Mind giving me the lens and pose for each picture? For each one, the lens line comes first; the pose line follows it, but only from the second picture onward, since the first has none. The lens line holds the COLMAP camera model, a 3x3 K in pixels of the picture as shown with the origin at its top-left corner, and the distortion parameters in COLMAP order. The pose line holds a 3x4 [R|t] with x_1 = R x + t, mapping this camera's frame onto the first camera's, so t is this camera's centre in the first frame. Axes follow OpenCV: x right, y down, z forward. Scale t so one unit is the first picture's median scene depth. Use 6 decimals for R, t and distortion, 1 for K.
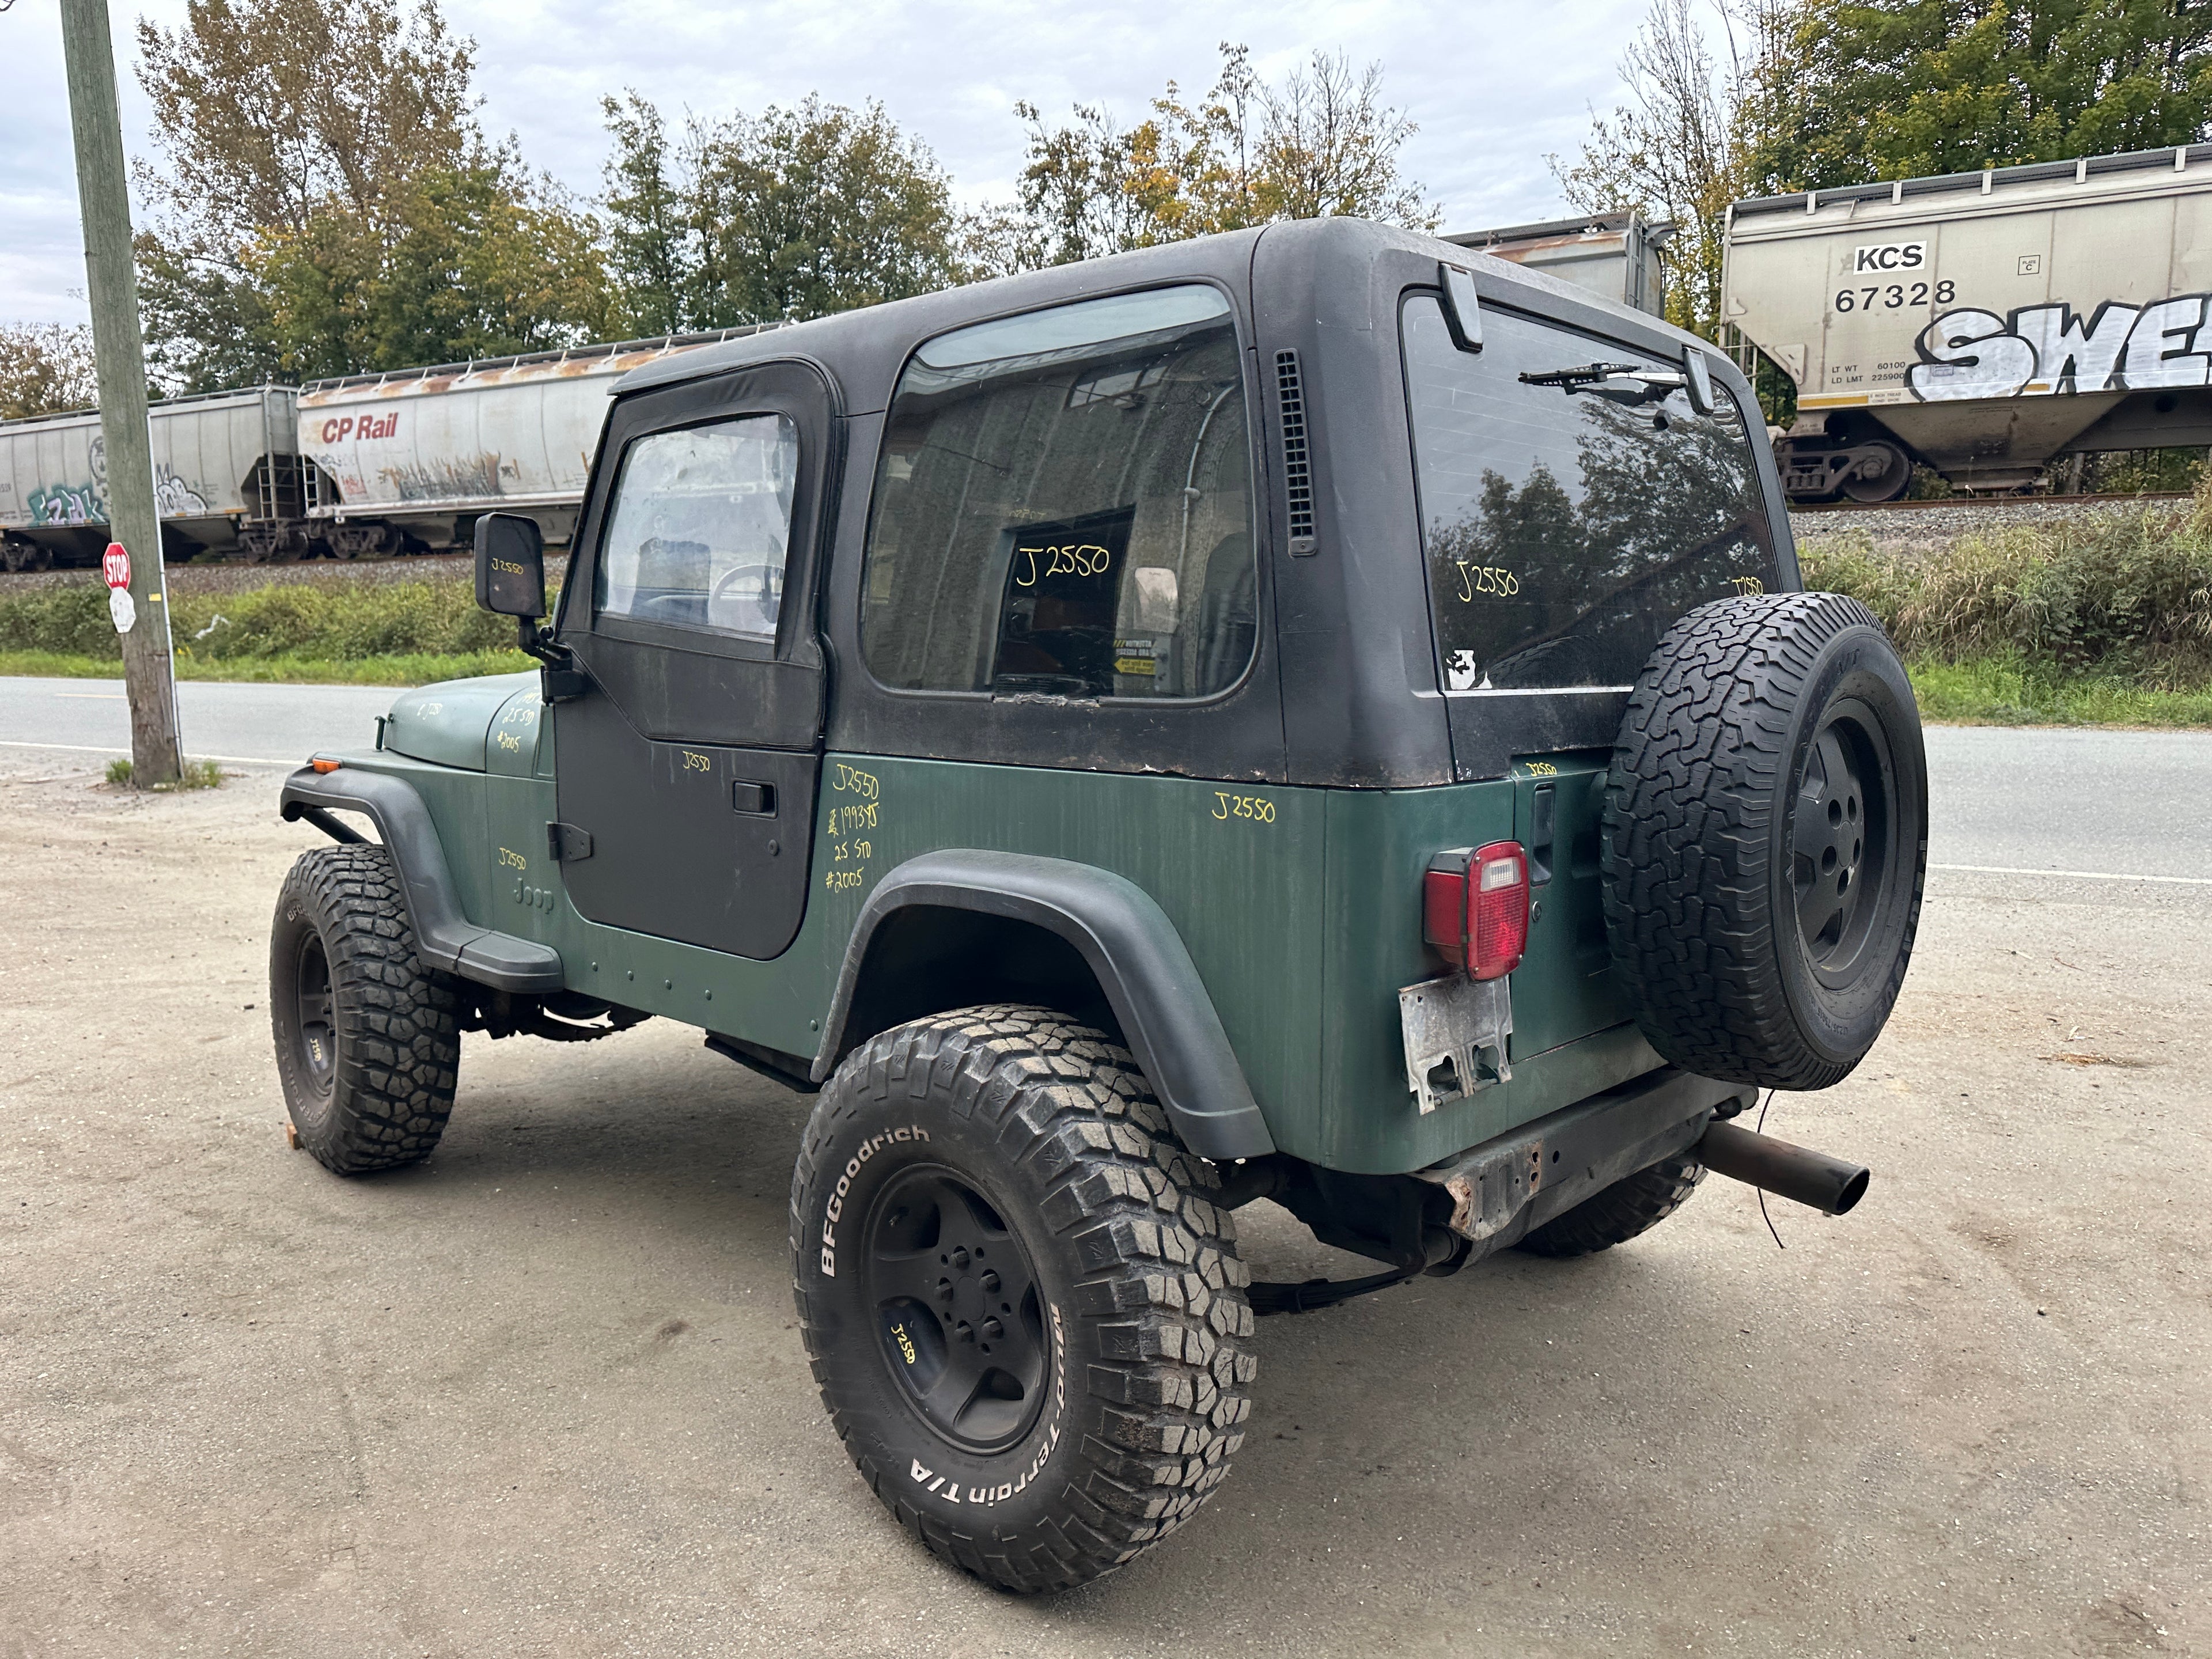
lens RADIAL K [[1557.5, 0, 1111.0], [0, 1557.5, 823.7], [0, 0, 1]] dist [0.023249, -0.026441]
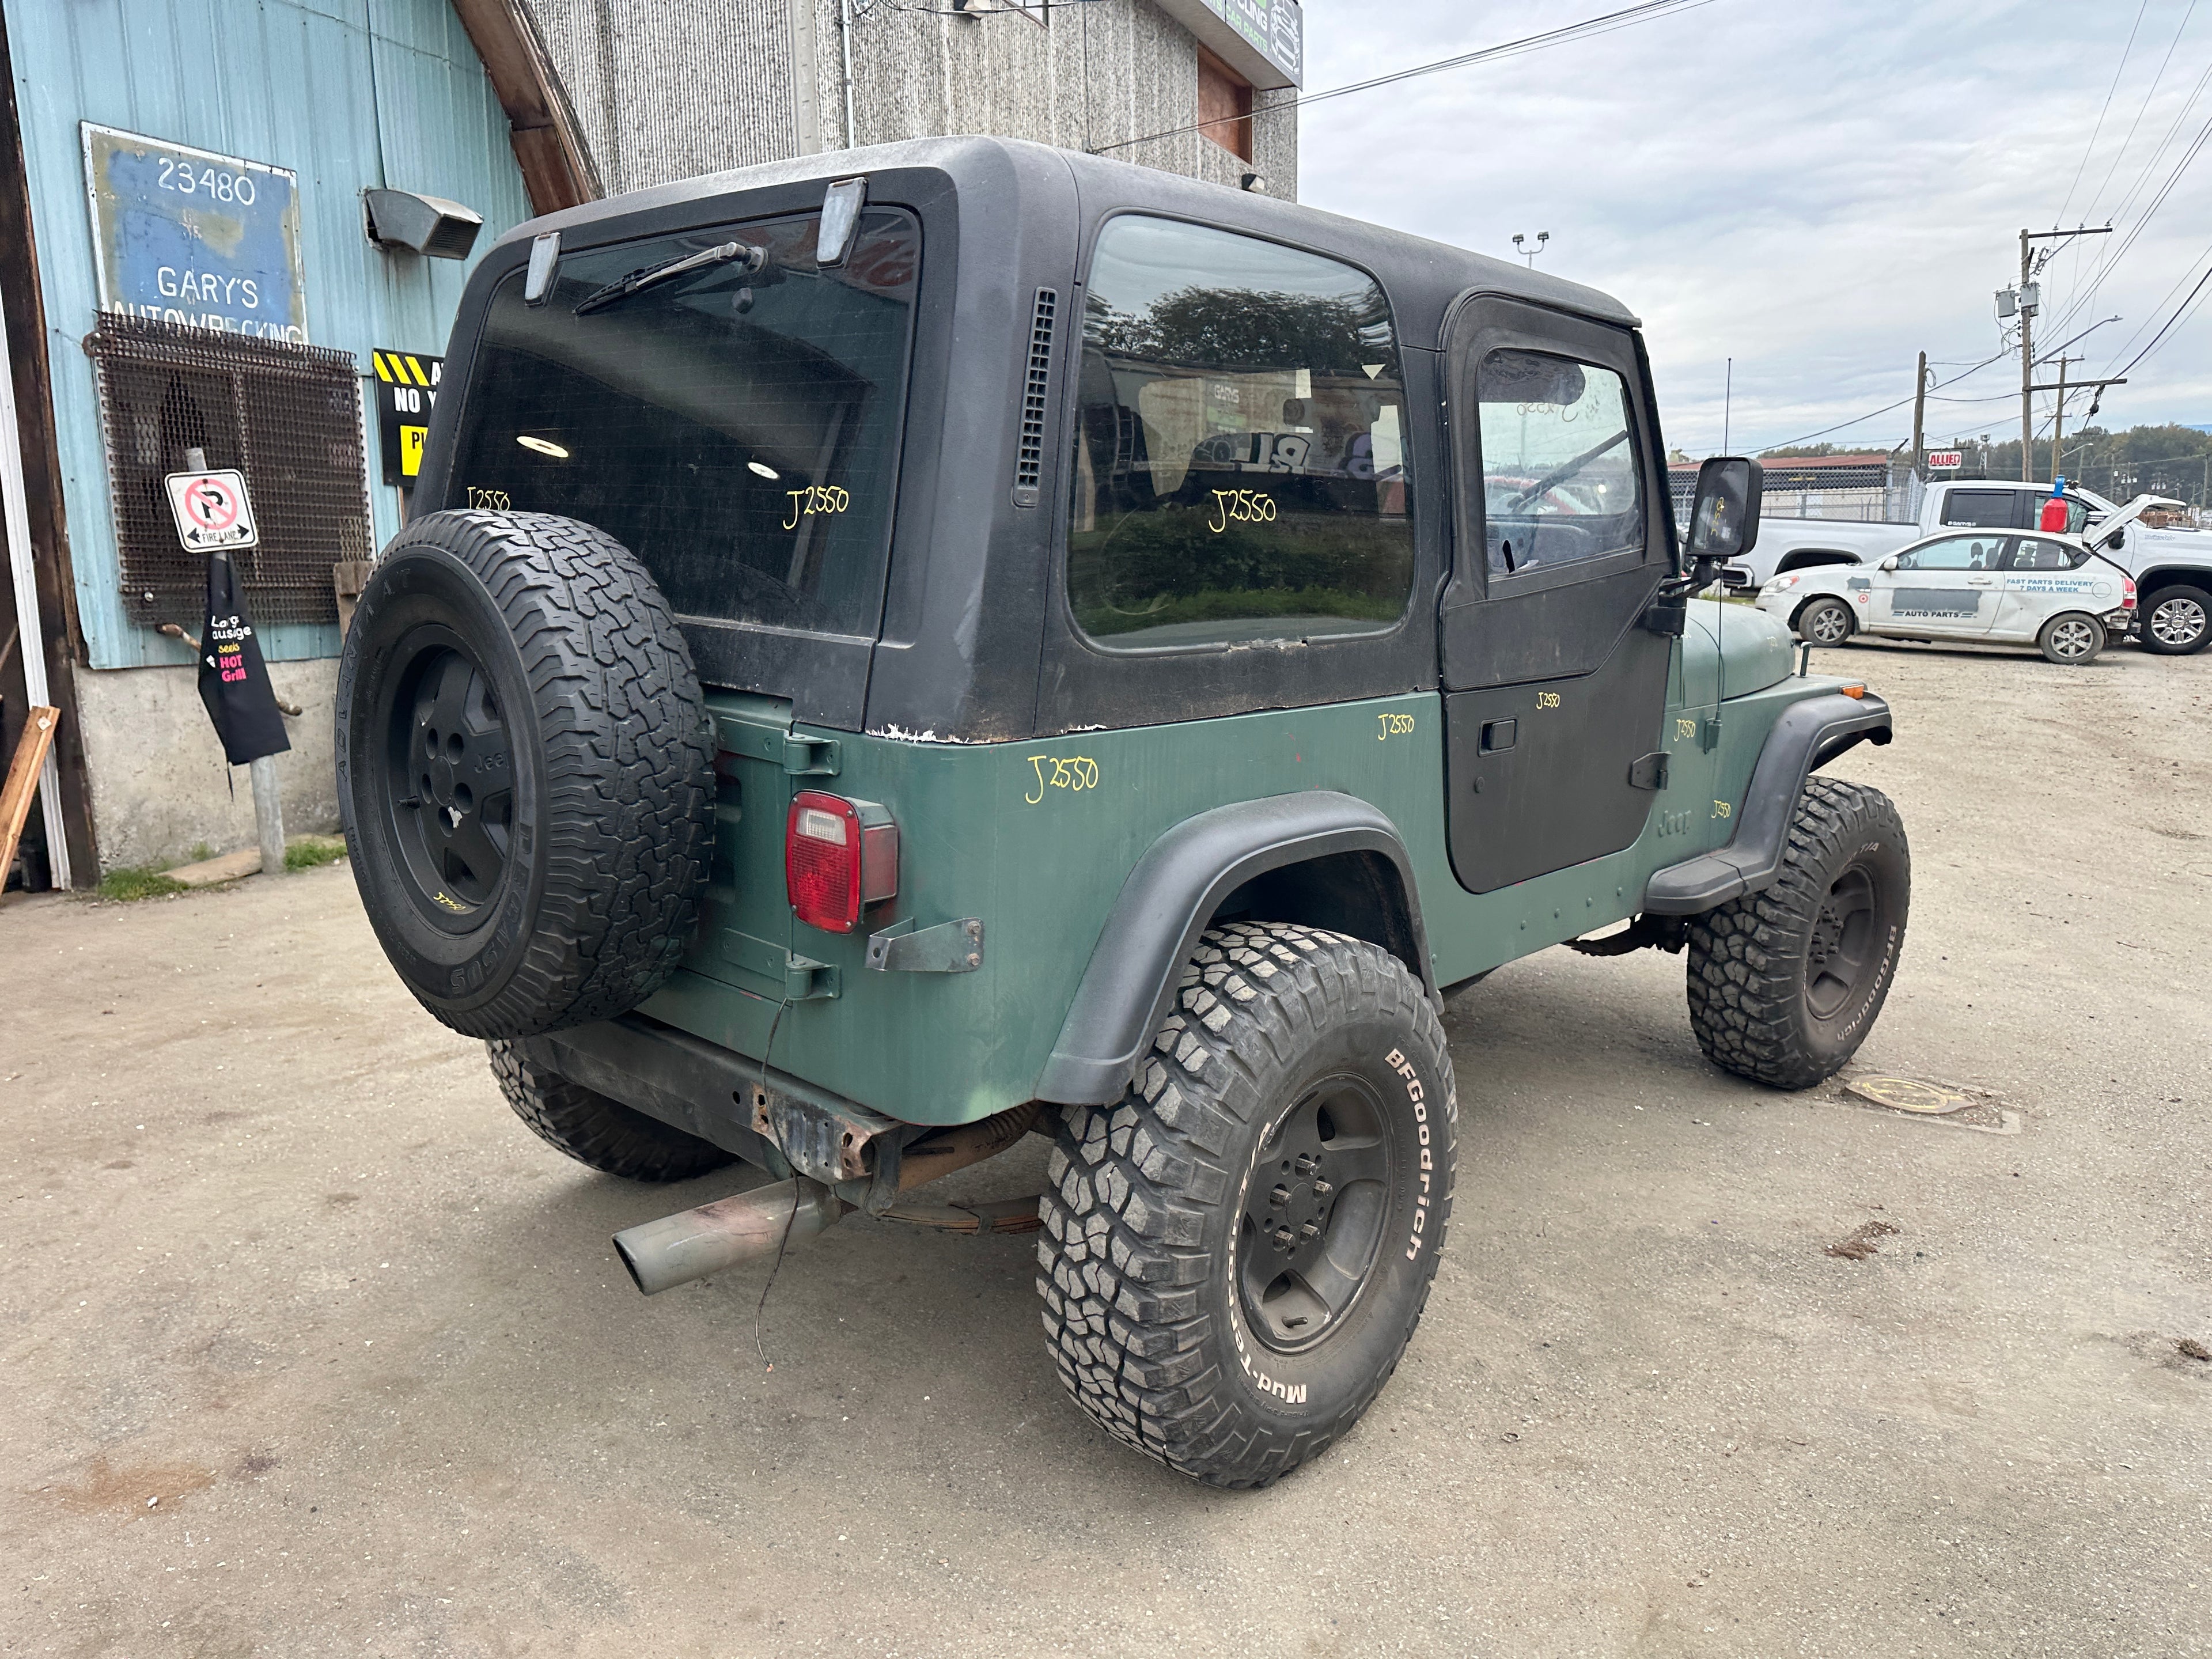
lens RADIAL K [[1557.5, 0, 1123.1], [0, 1557.5, 818.0], [0, 0, 1]] dist [0.023249, -0.026441]
pose [[0.034542, 0.186734, -0.981803, 0.767566], [-0.137125, 0.973984, 0.180423, -0.103564], [0.989951, 0.128397, 0.059250, 0.735940]]
